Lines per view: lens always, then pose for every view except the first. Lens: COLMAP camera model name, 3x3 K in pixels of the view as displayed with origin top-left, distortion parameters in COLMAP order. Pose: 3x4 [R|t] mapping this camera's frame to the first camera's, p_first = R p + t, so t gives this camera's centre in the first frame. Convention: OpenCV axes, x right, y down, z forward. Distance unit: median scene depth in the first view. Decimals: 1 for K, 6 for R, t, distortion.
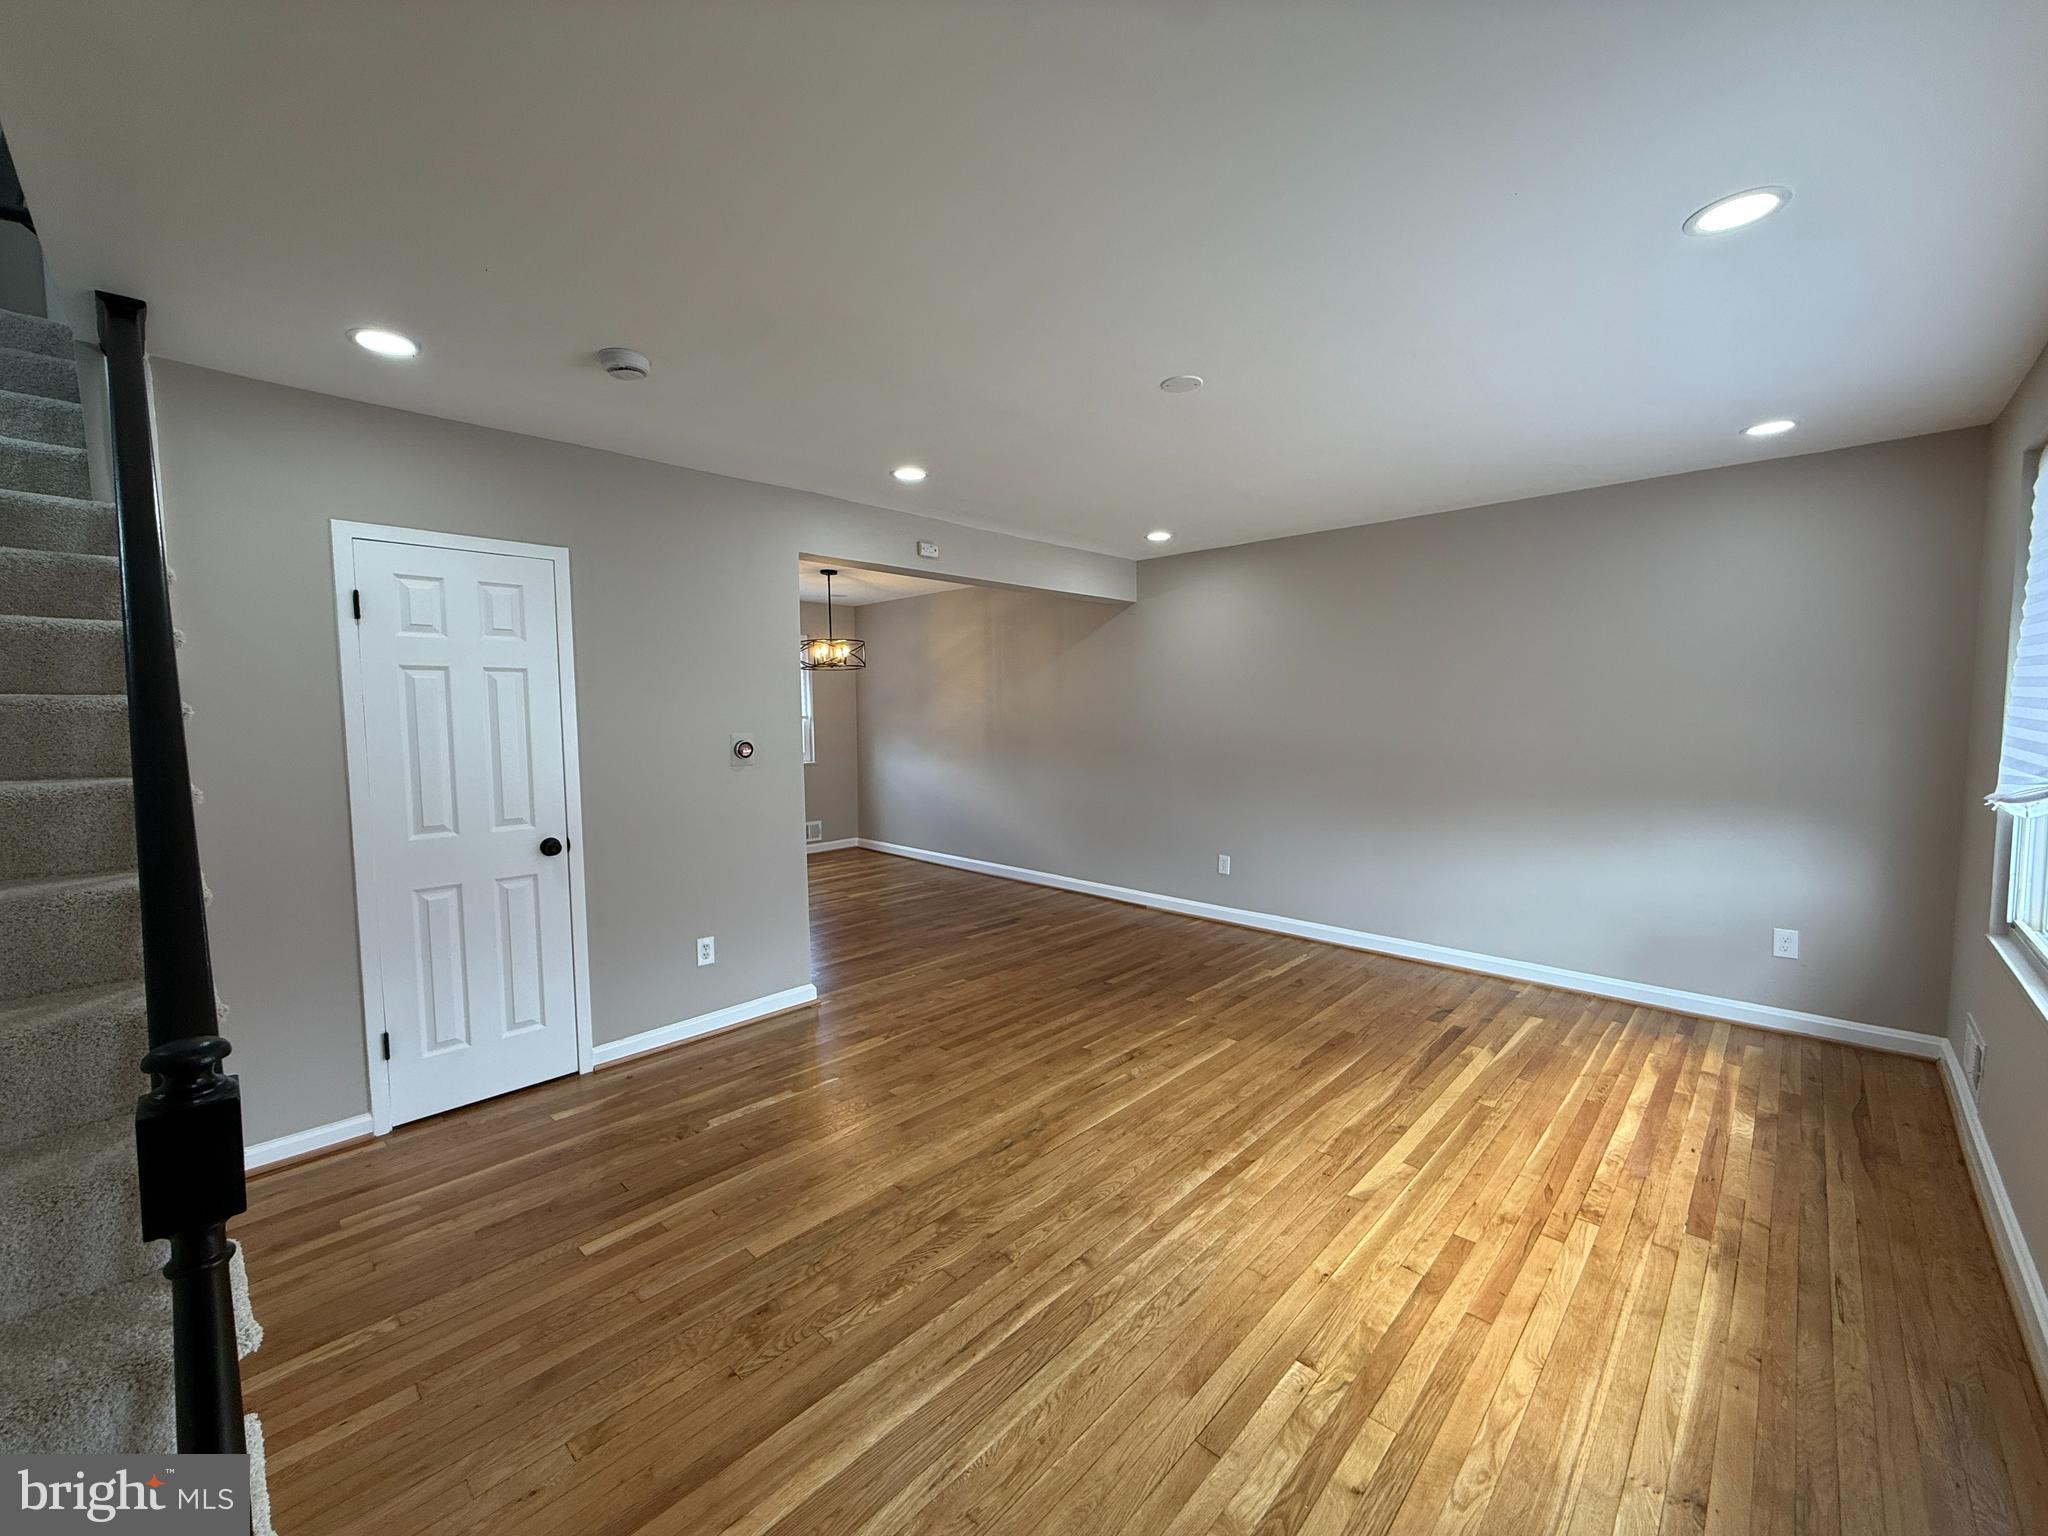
lens RADIAL K [[812.6, 0, 1015.7], [0, 812.6, 774.2], [0, 0, 1]] dist [-0.001521, 0.001013]
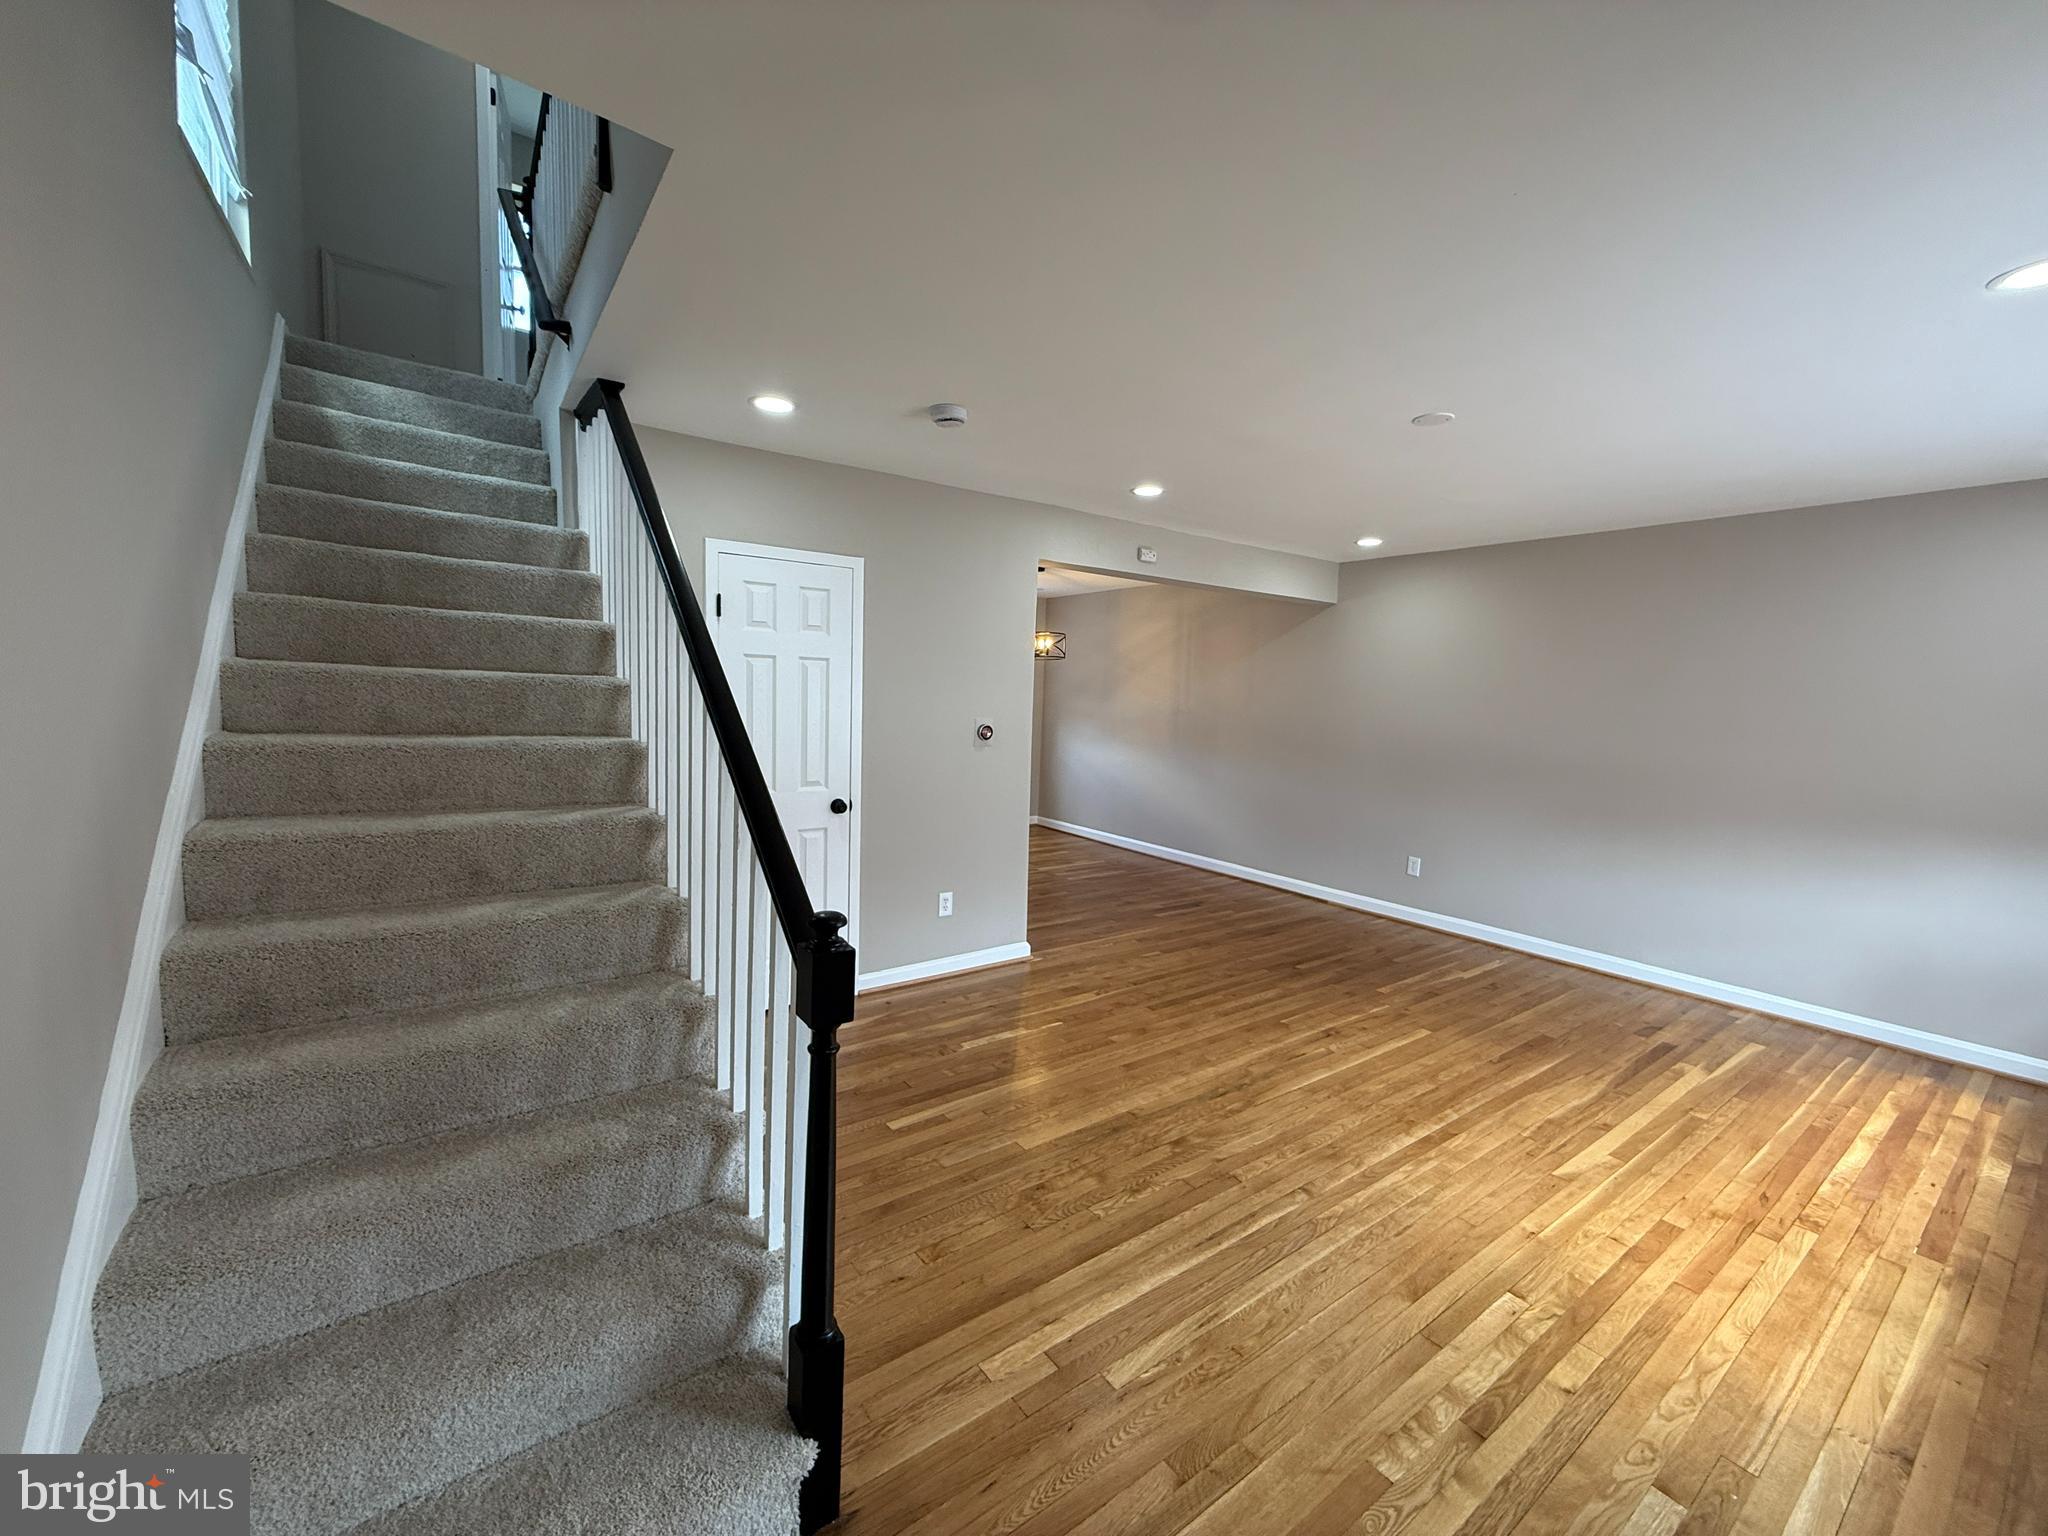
lens RADIAL K [[812.6, 0, 1015.7], [0, 812.6, 774.2], [0, 0, 1]] dist [-0.001521, 0.001013]
pose [[0.982819, 0.057527, -0.175380, -0.137197], [-0.054132, 0.998243, 0.024090, -0.001929], [0.176457, -0.014182, 0.984206, -0.188260]]
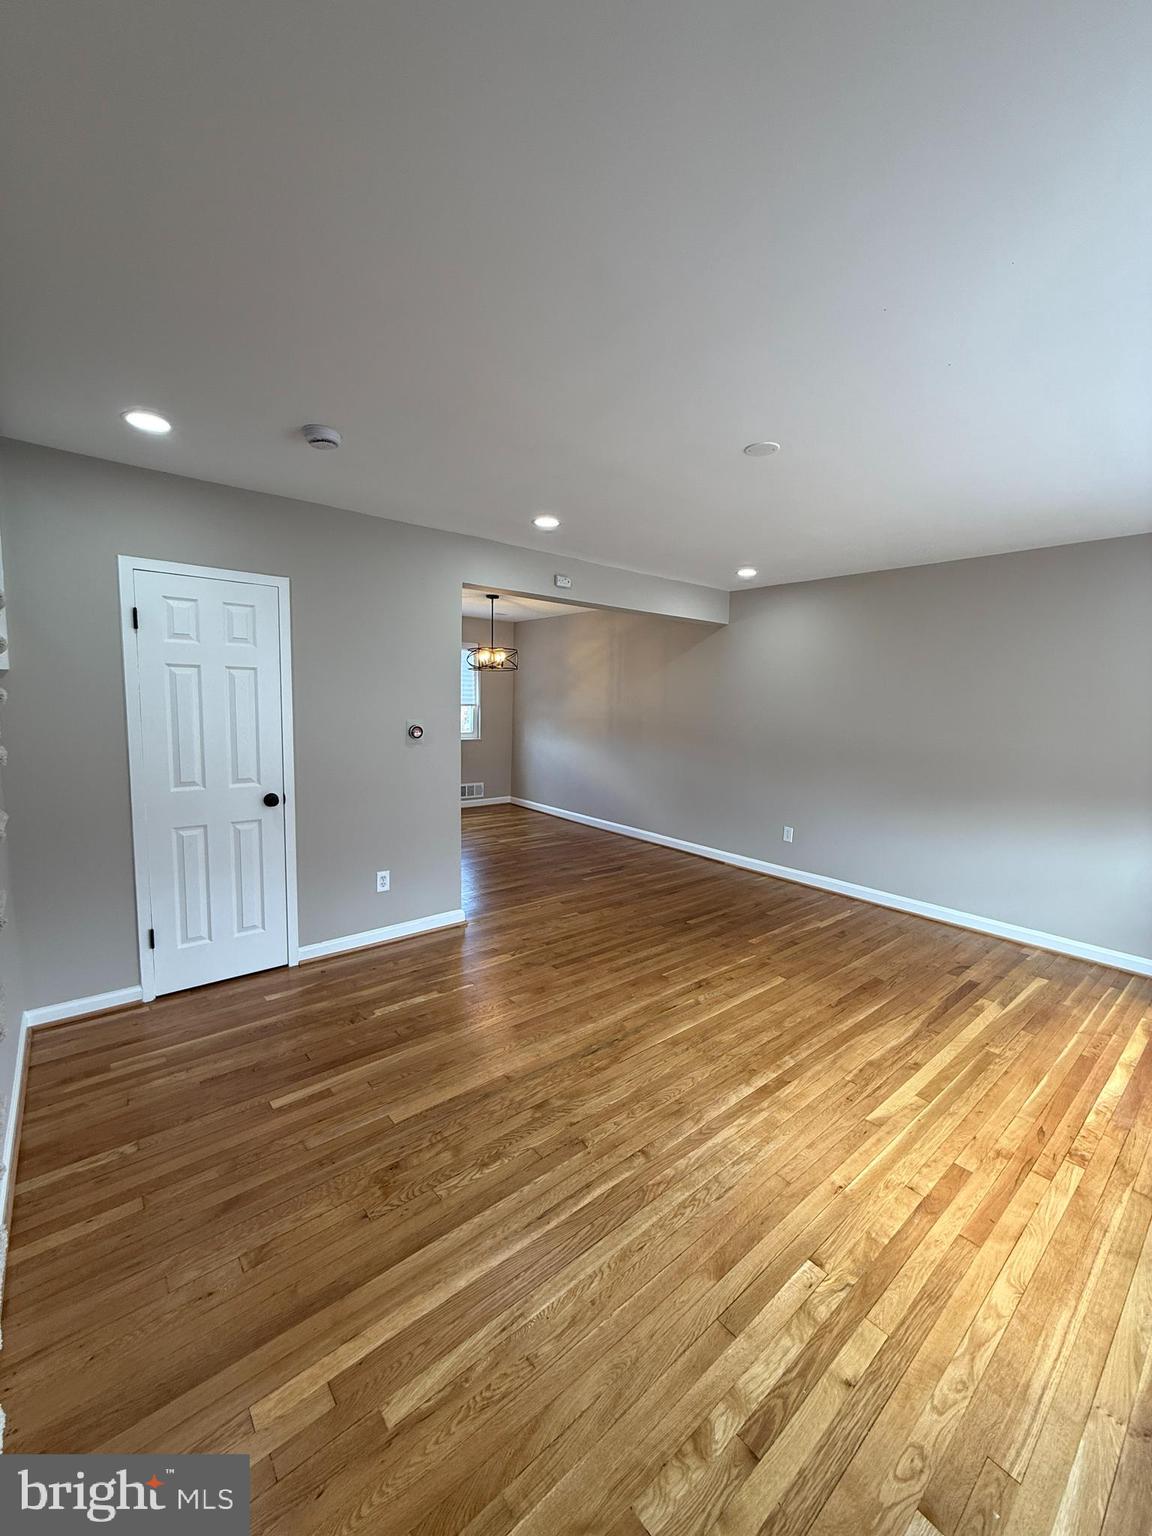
lens RADIAL K [[609.0, 0, 576.0], [0, 609.0, 768.0], [0, 0, 1]] dist [0.000089, 0.000481]
pose [[0.993922, 0.044065, -0.100885, 0.043855], [-0.040763, 0.998571, 0.034556, -0.025989], [0.102263, -0.030233, 0.994298, 0.056552]]
